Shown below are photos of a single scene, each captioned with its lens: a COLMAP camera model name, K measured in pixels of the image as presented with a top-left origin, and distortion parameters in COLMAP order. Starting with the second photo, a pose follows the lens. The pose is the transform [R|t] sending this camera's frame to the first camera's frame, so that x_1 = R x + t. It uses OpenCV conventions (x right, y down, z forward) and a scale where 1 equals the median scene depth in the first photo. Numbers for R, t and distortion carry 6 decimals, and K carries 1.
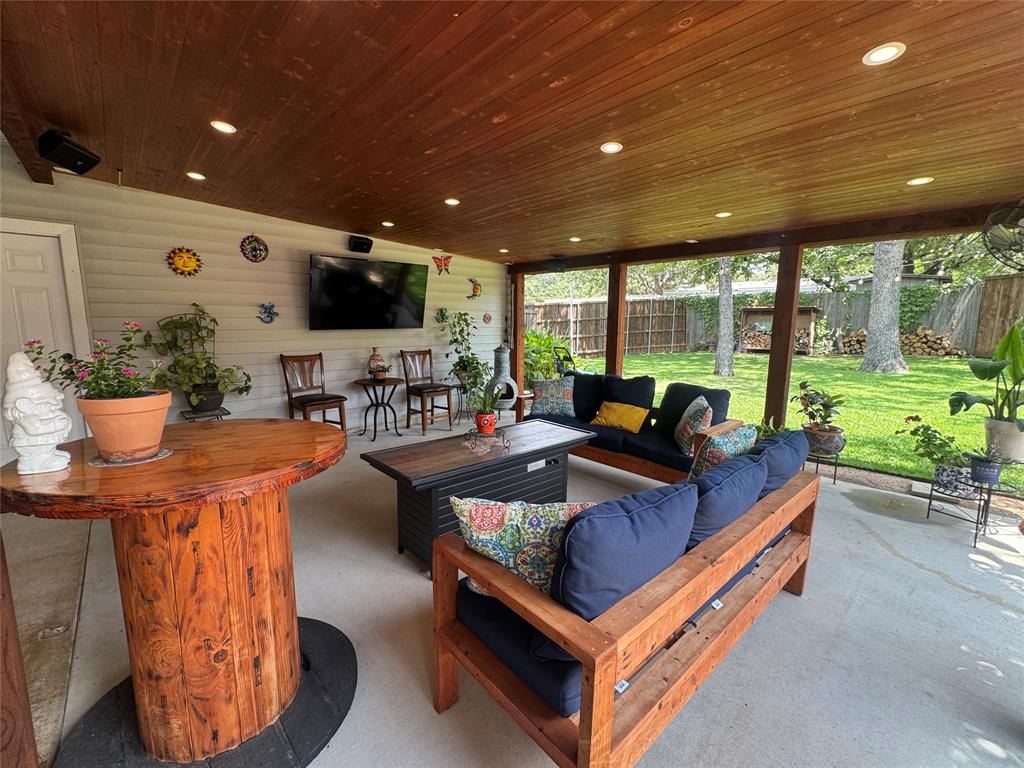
lens RADIAL K [[424.8, 0, 511.5], [0, 424.8, 381.7], [0, 0, 1]] dist [-0.001075, 0.000314]
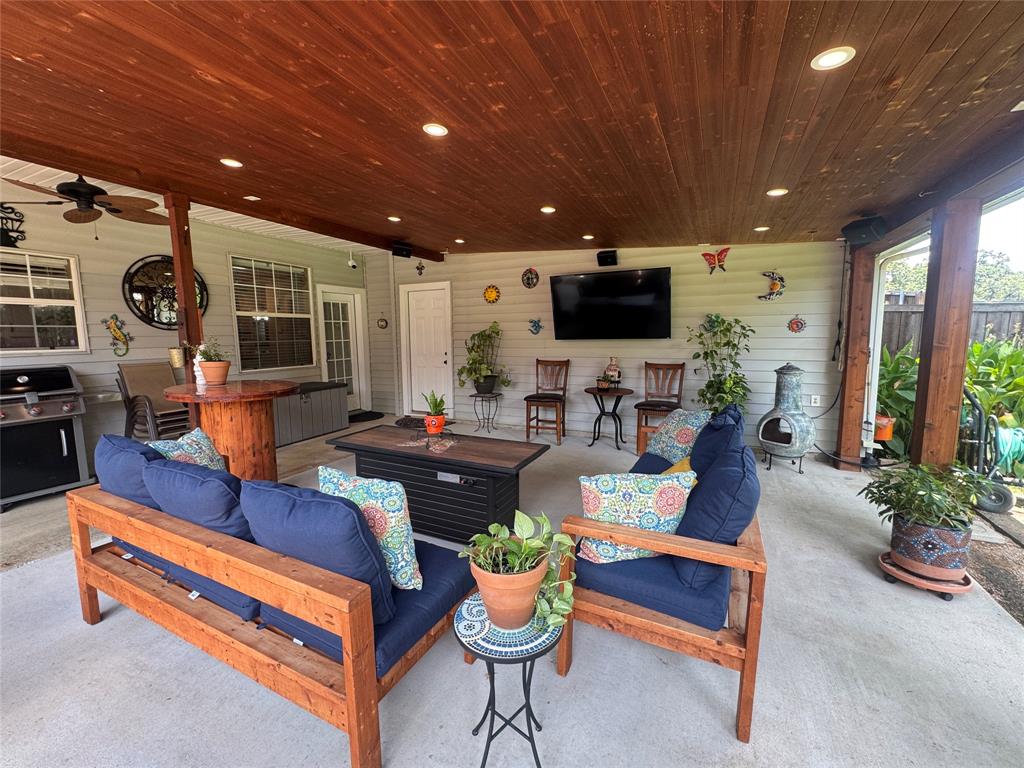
lens RADIAL K [[424.8, 0, 509.2], [0, 424.8, 383.8], [0, 0, 1]] dist [-0.001075, 0.000314]
pose [[0.373725, 0.098188, -0.922328, 0.540526], [-0.118966, 0.991242, 0.057320, -0.048356], [0.919879, 0.088304, 0.382133, 0.402787]]
